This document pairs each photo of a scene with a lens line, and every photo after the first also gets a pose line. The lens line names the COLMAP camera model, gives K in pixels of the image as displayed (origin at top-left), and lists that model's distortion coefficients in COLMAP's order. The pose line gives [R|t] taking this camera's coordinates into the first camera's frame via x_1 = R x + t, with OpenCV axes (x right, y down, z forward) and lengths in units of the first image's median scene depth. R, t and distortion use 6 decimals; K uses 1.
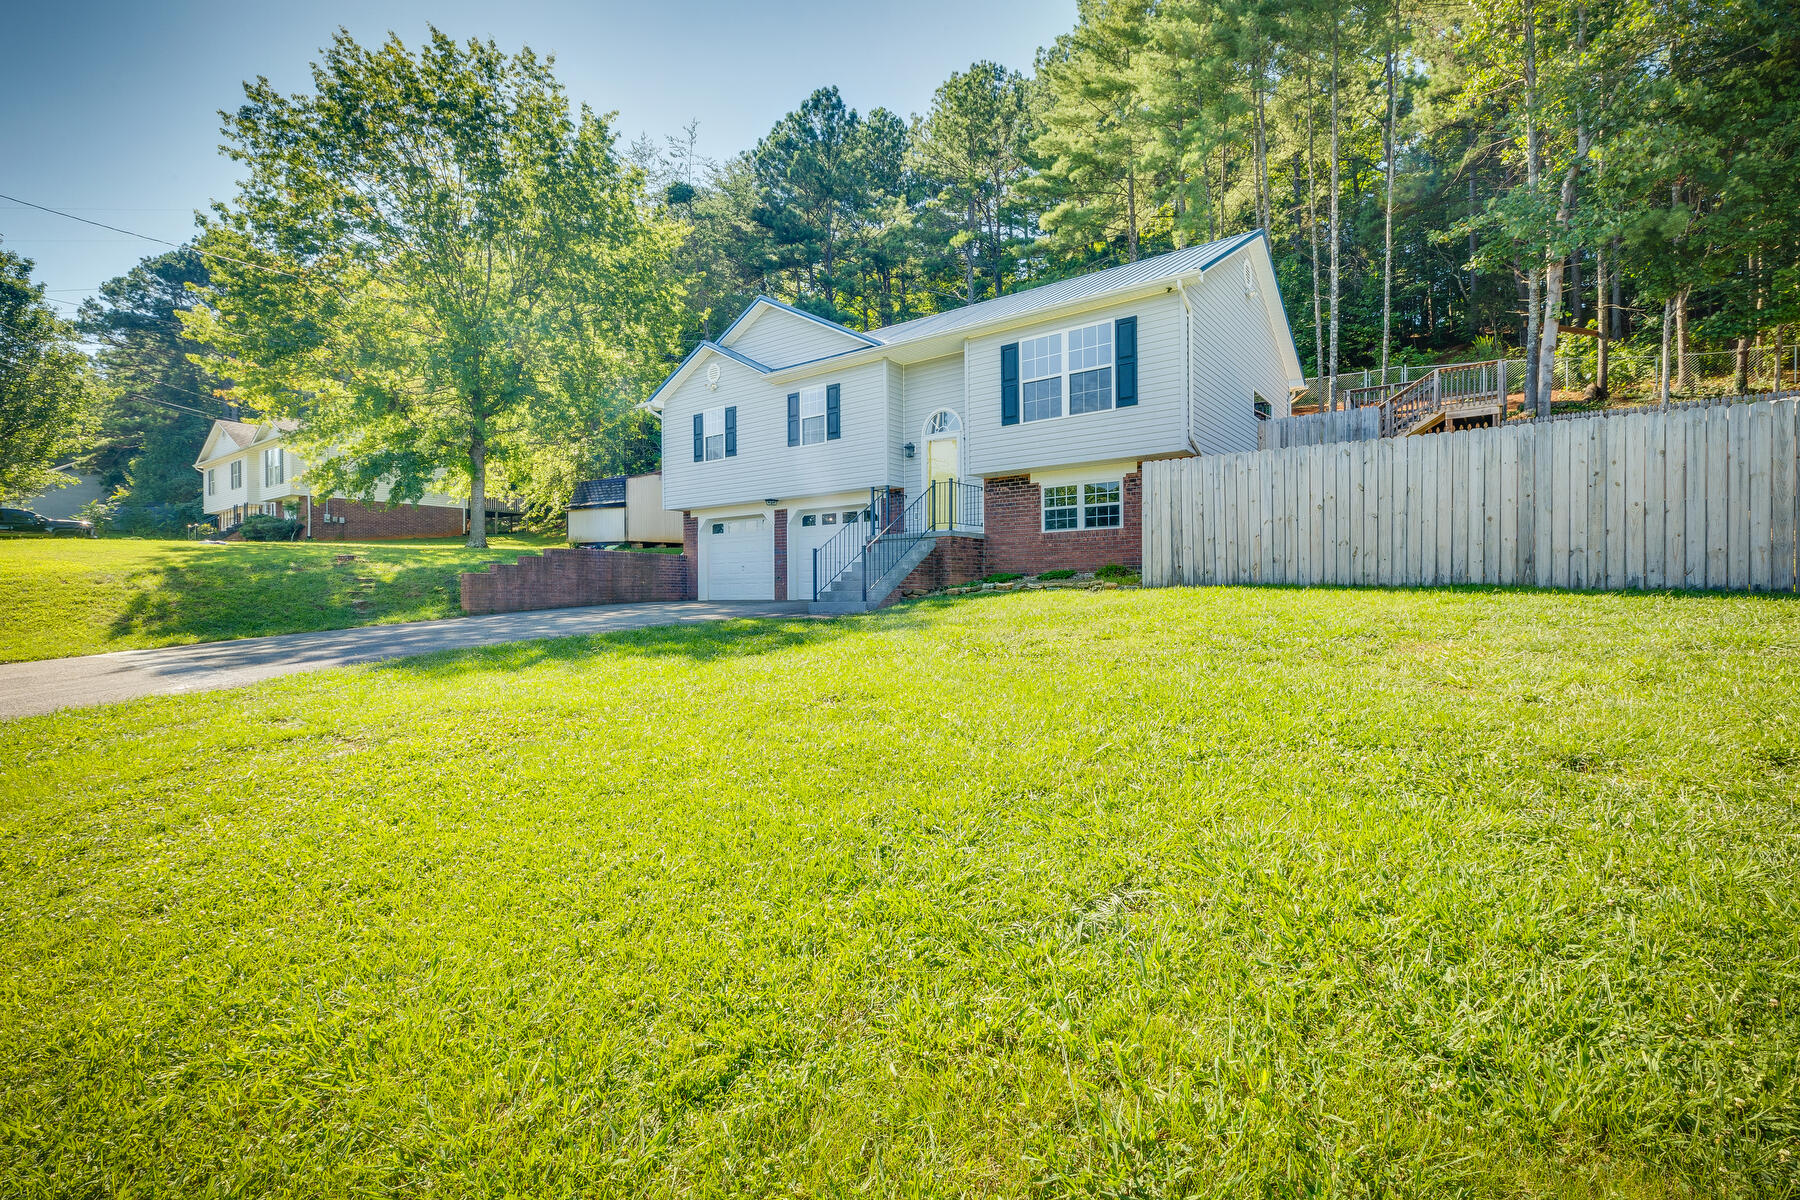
lens RADIAL K [[817.8, 0, 901.2], [0, 817.8, 603.3], [0, 0, 1]] dist [0.008879, 0.000716]
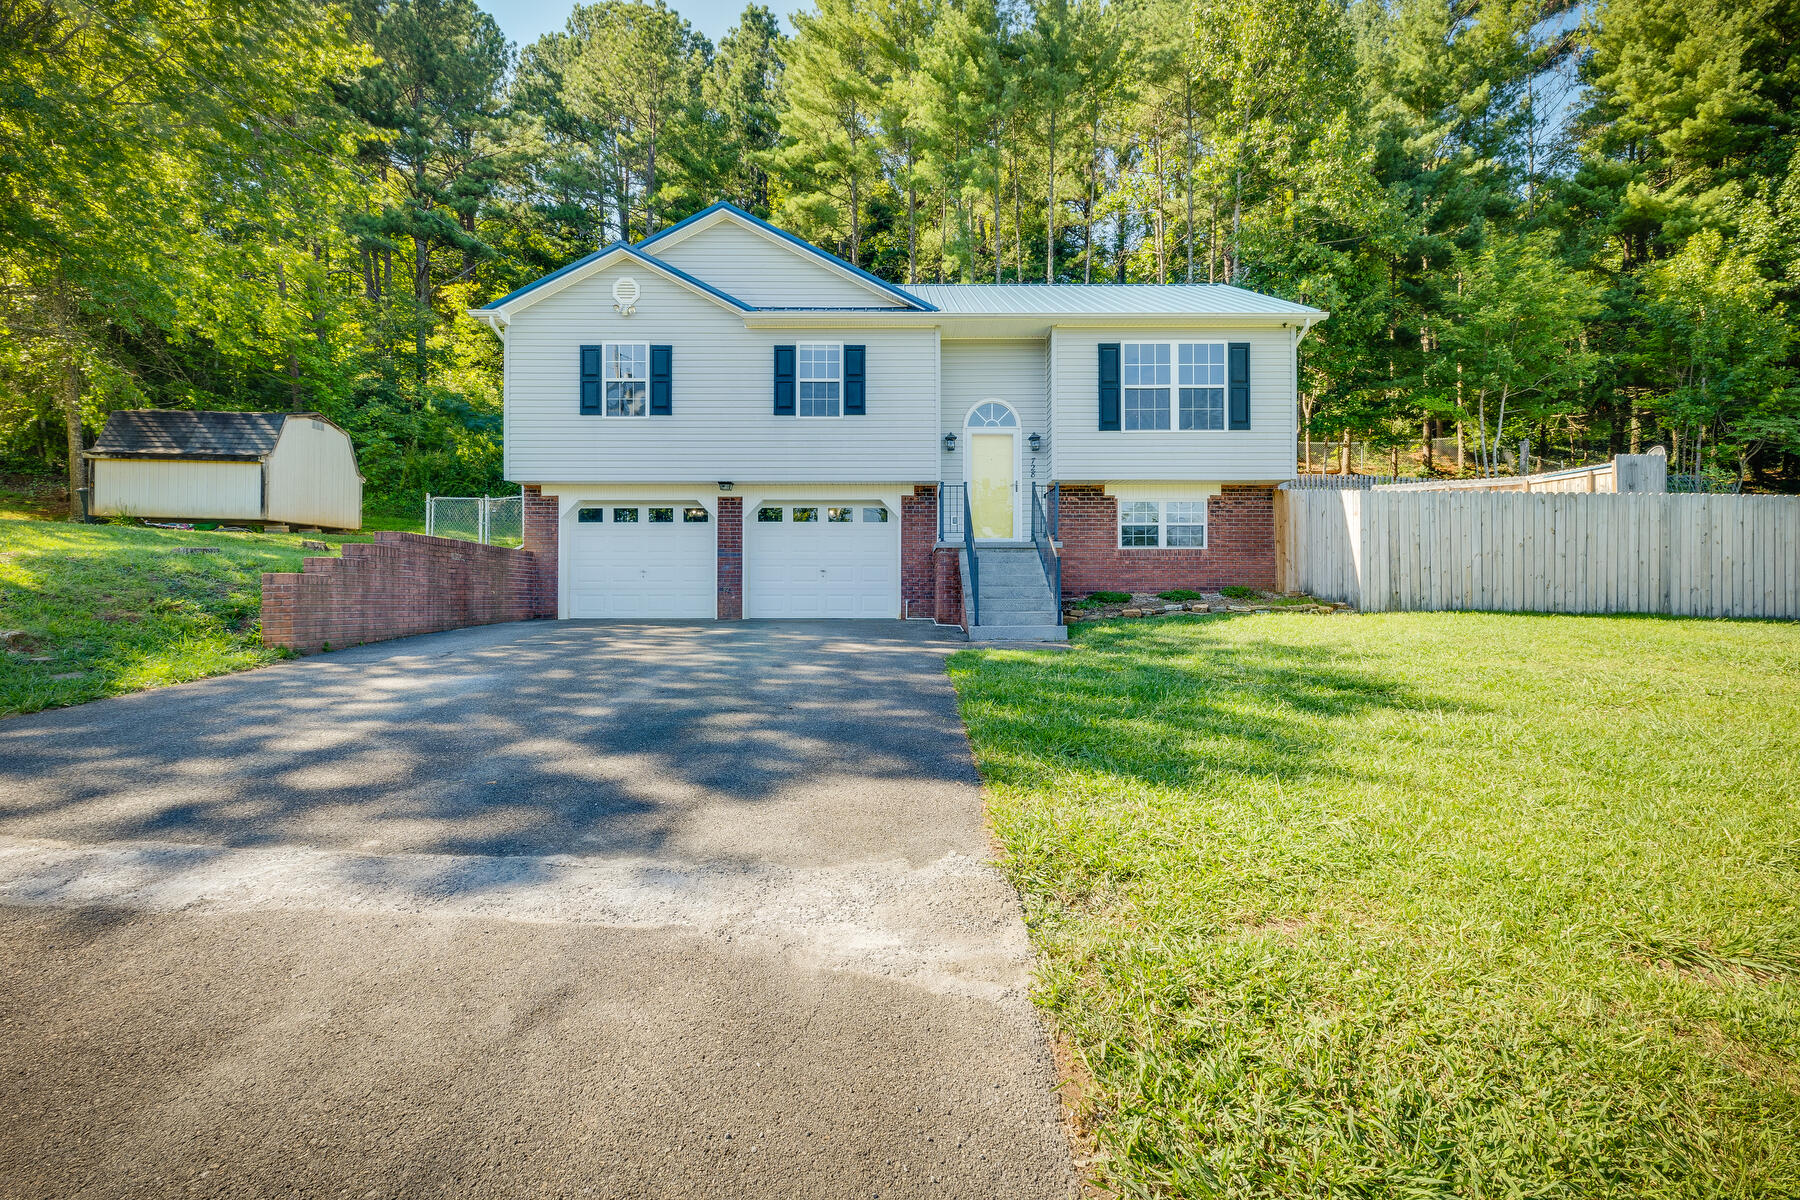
lens RADIAL K [[817.8, 0, 900.2], [0, 817.8, 596.5], [0, 0, 1]] dist [0.008879, 0.000716]
pose [[0.793040, 0.009952, 0.609089, -0.639533], [-0.000346, 0.999874, -0.015887, -0.017933], [-0.609170, 0.012388, 0.792943, 0.436161]]
